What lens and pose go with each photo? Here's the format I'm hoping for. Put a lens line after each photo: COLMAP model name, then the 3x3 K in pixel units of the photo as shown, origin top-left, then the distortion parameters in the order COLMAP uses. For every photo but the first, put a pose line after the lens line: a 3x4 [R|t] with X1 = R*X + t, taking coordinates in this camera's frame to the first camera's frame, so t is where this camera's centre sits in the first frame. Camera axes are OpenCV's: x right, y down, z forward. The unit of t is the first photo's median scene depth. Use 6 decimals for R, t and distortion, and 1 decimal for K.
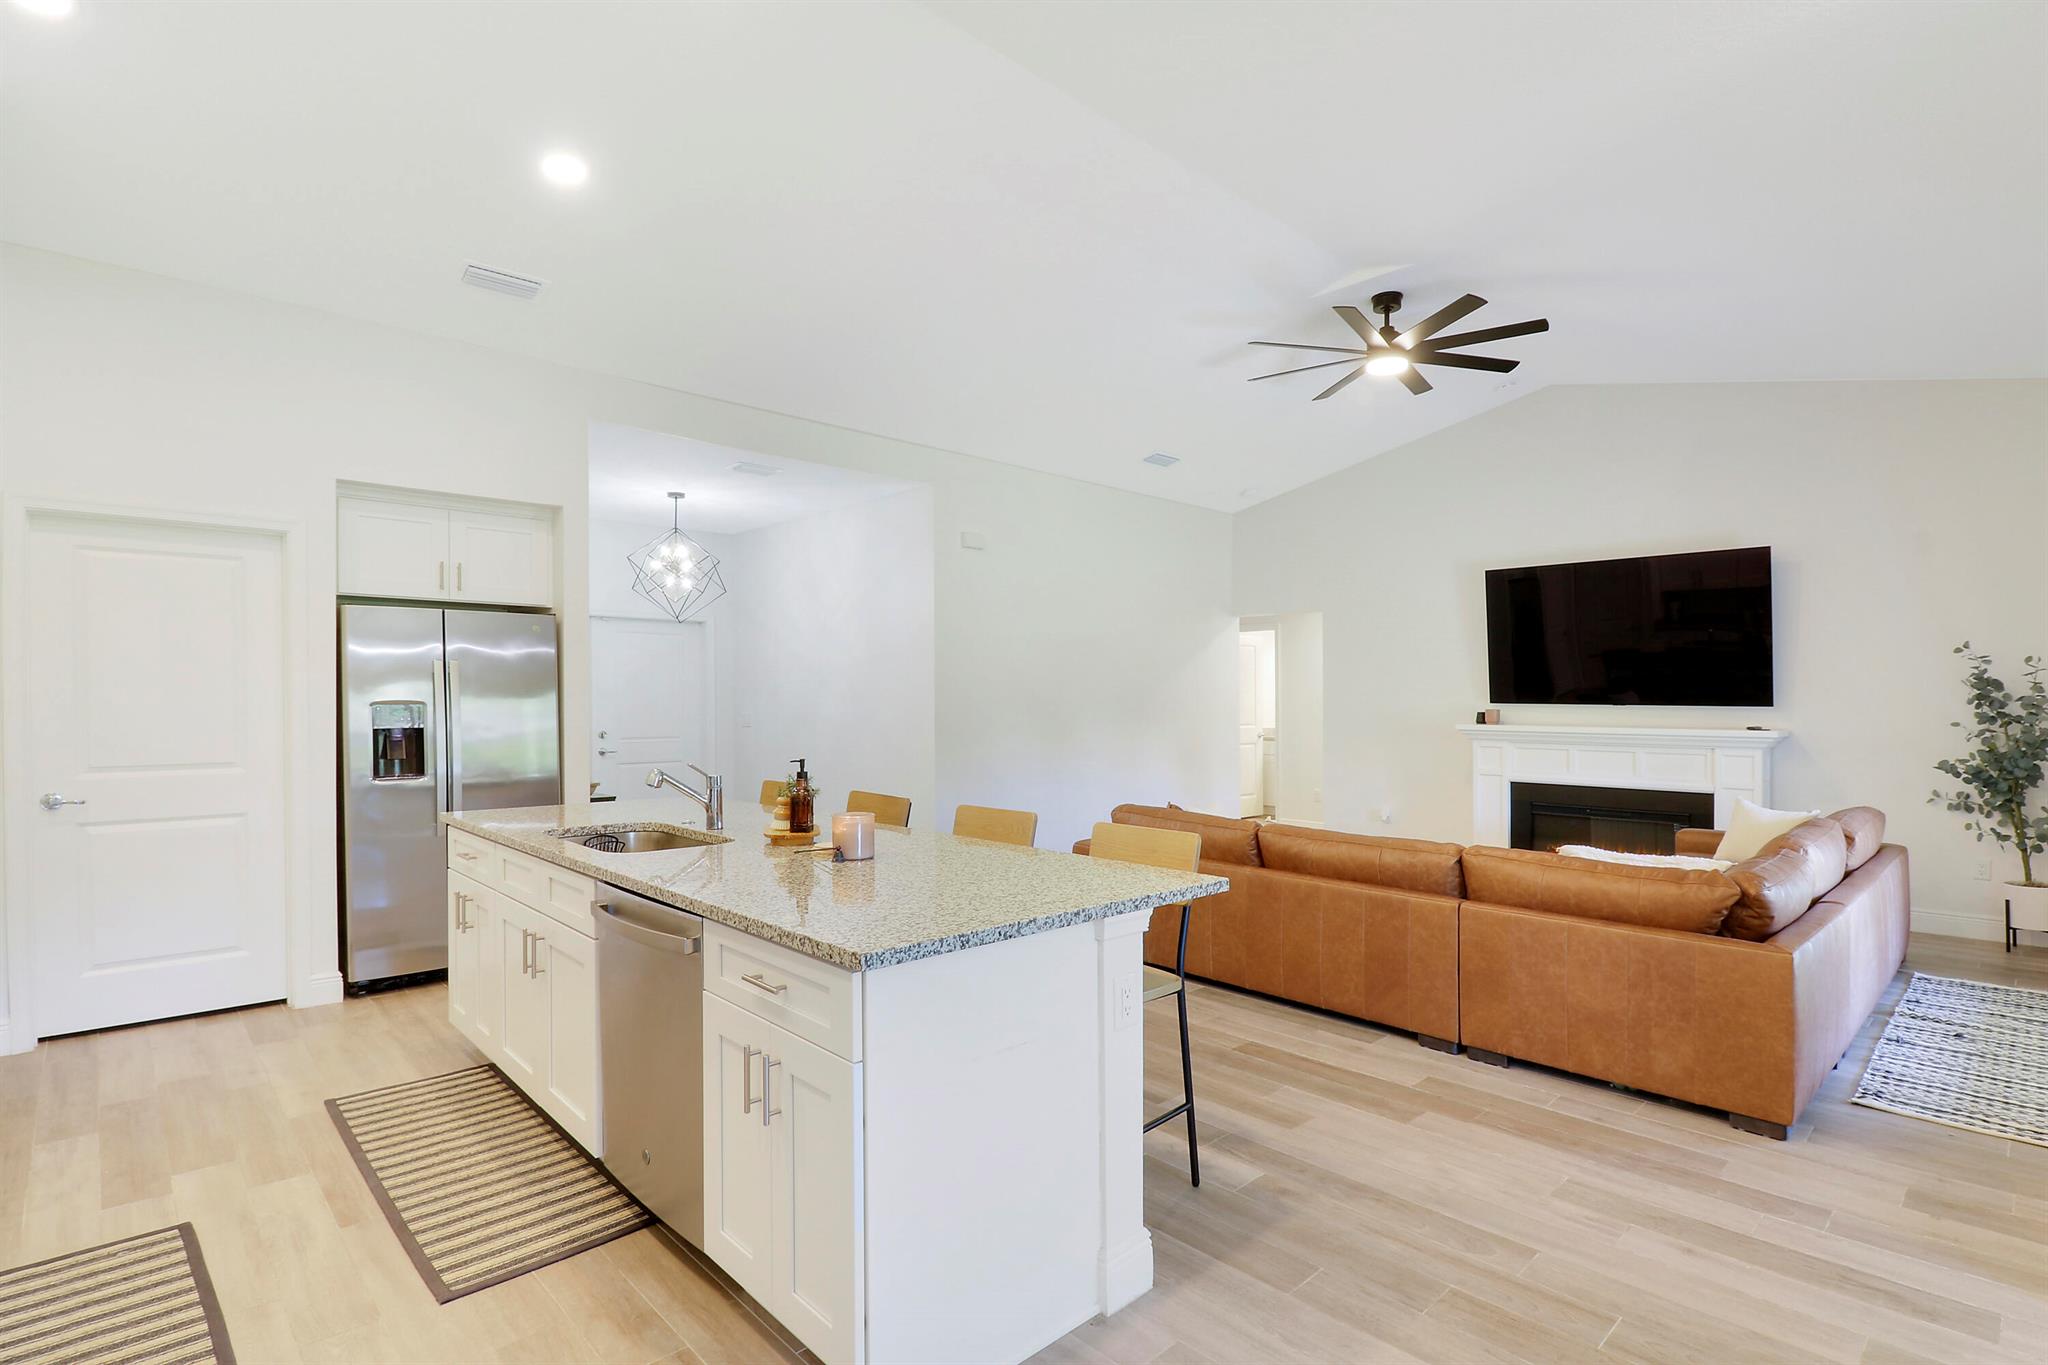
lens RADIAL K [[983.3, 0, 1030.8], [0, 983.3, 702.5], [0, 0, 1]] dist [-0.008315, -0.008989]
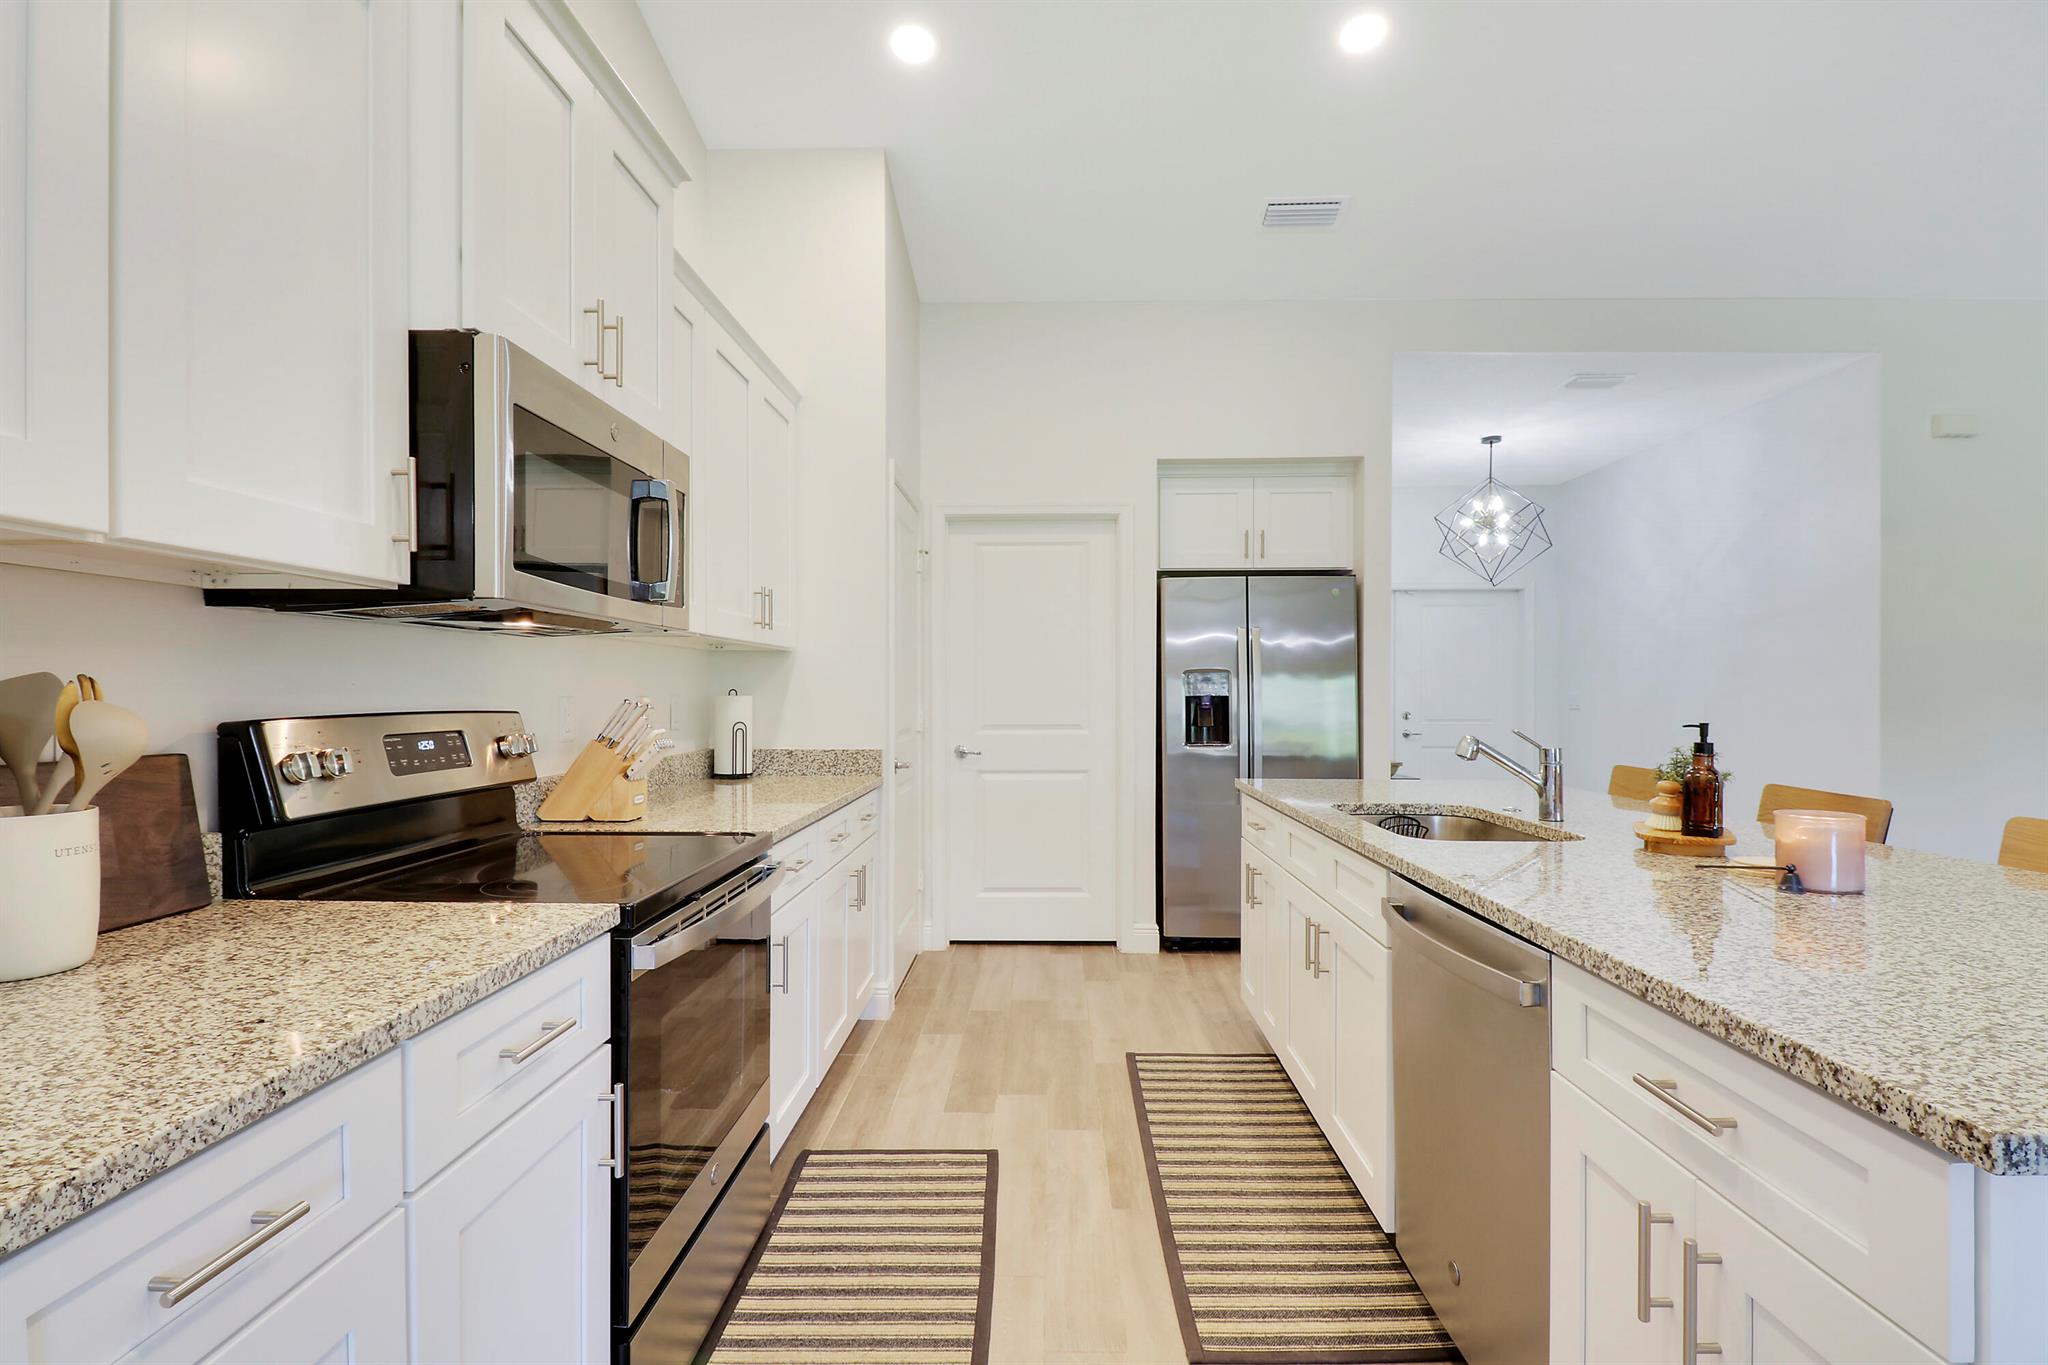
lens RADIAL K [[983.3, 0, 1018.4], [0, 983.3, 708.7], [0, 0, 1]] dist [-0.008315, -0.008989]
pose [[0.704272, 0.013515, -0.709802, -0.065725], [-0.003784, 0.999876, 0.015283, 0.027637], [0.709920, -0.008078, 0.704236, 0.159411]]
